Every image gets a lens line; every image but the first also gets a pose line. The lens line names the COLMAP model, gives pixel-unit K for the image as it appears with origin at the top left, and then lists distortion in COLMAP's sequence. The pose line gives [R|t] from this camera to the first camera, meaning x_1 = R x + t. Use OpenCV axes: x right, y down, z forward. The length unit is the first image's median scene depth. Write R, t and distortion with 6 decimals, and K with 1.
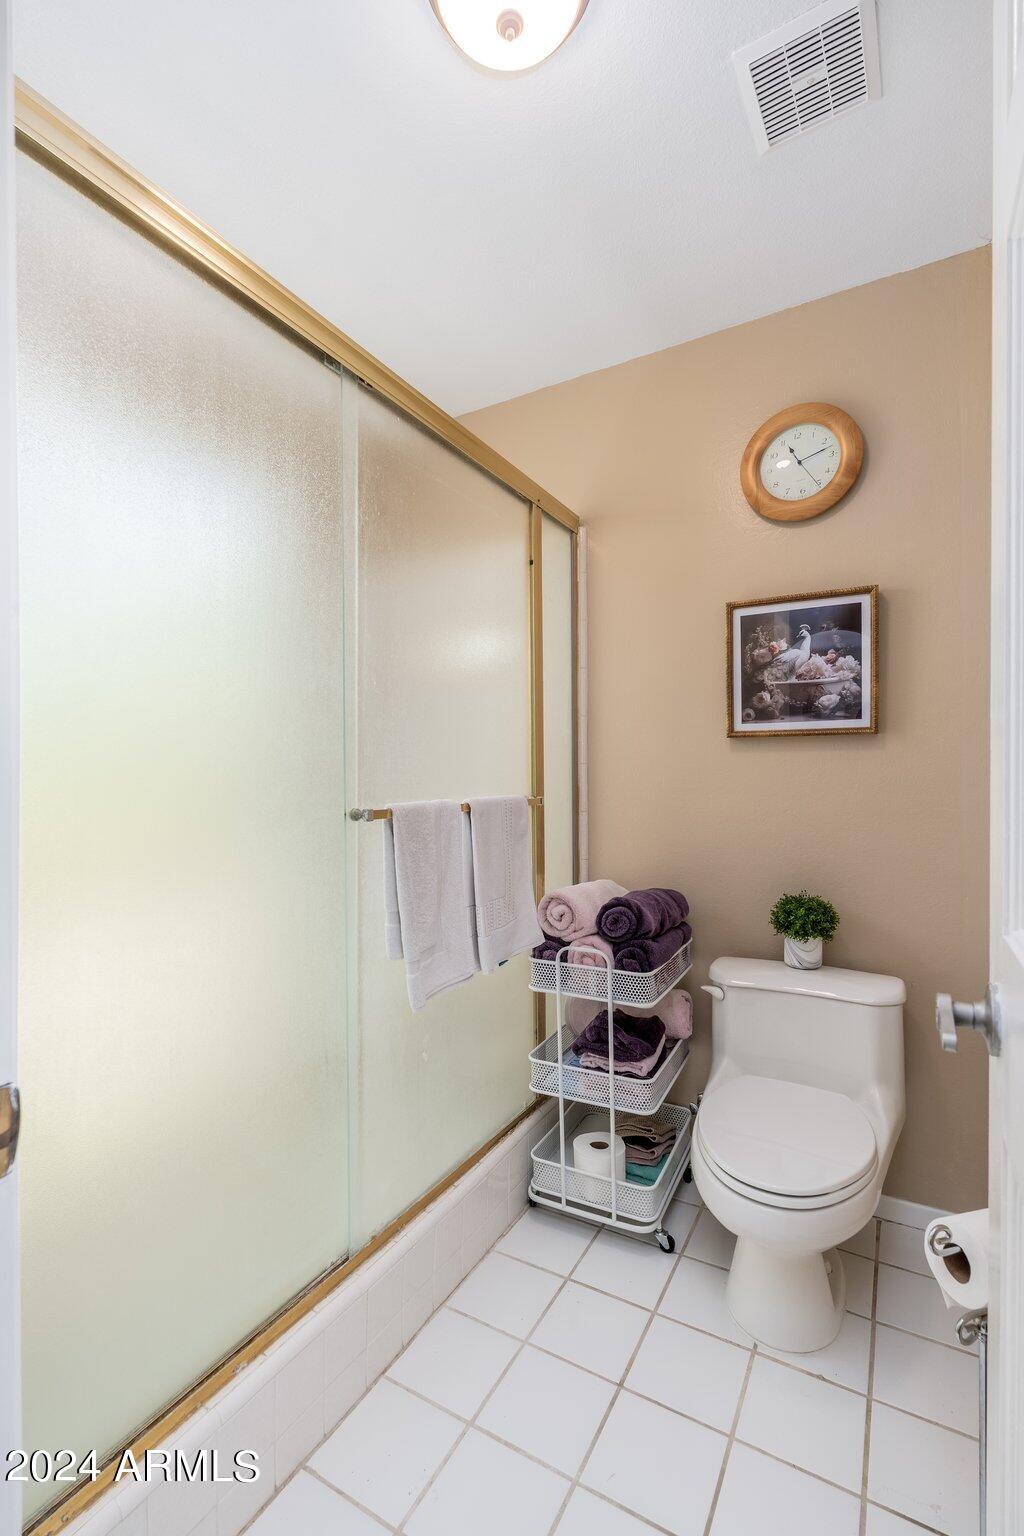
lens RADIAL K [[671.3, 0, 502.9], [0, 671.3, 777.7], [0, 0, 1]] dist [-0.004000, -0.000814]
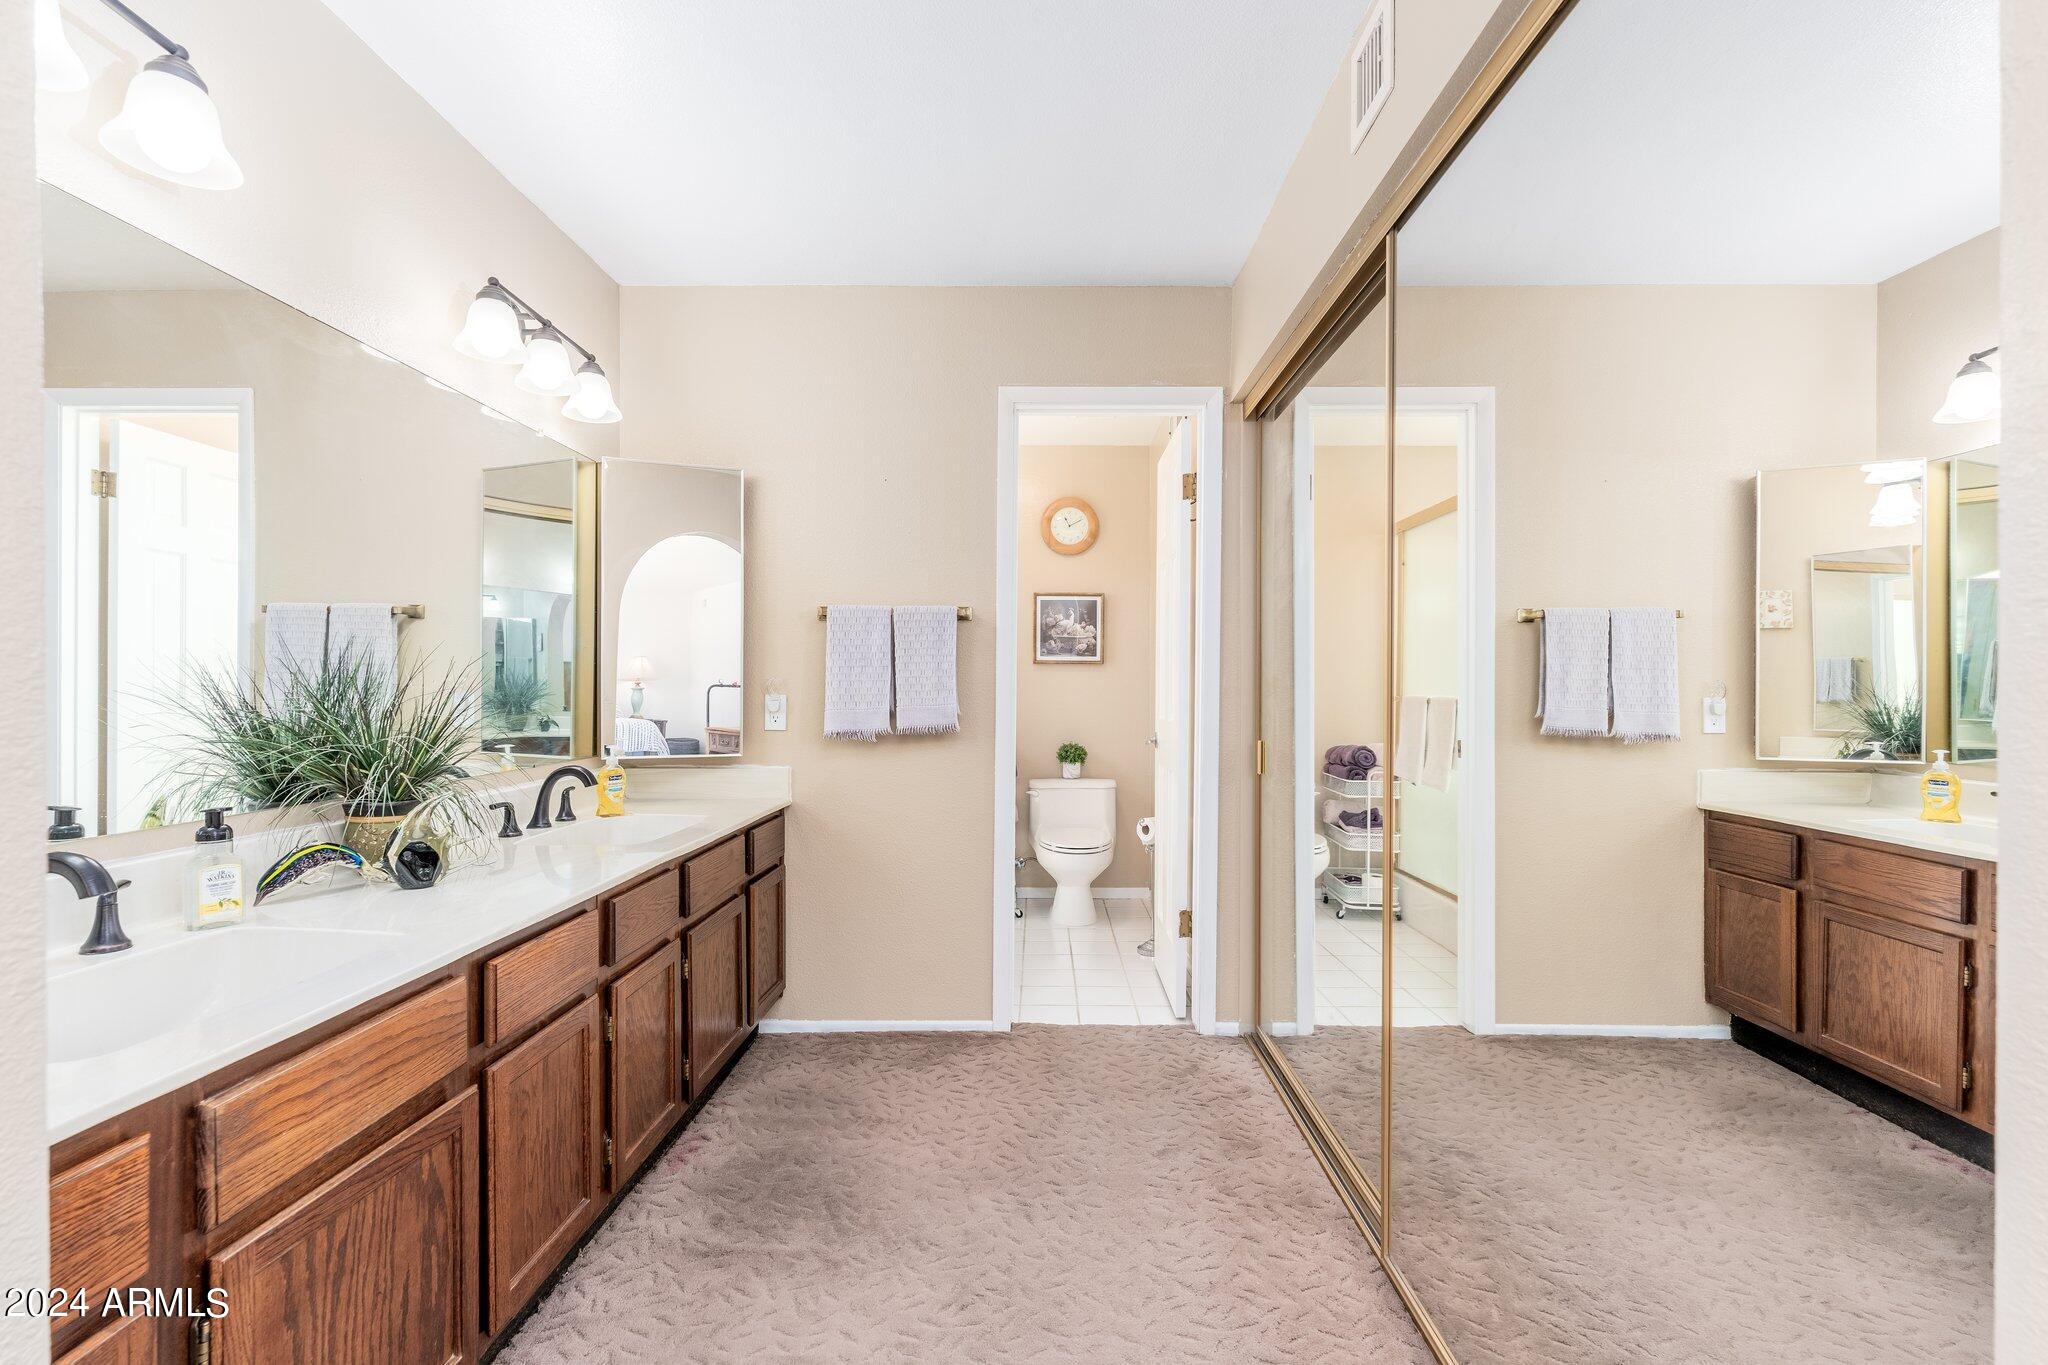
lens RADIAL K [[895.0, 0, 1028.5], [0, 895.0, 687.7], [0, 0, 1]] dist [-0.004000, -0.000814]
pose [[0.865307, 0.010519, 0.501132, -0.995289], [-0.004754, 0.999907, -0.012781, 0.042999], [-0.501220, 0.008677, 0.865276, -1.240510]]
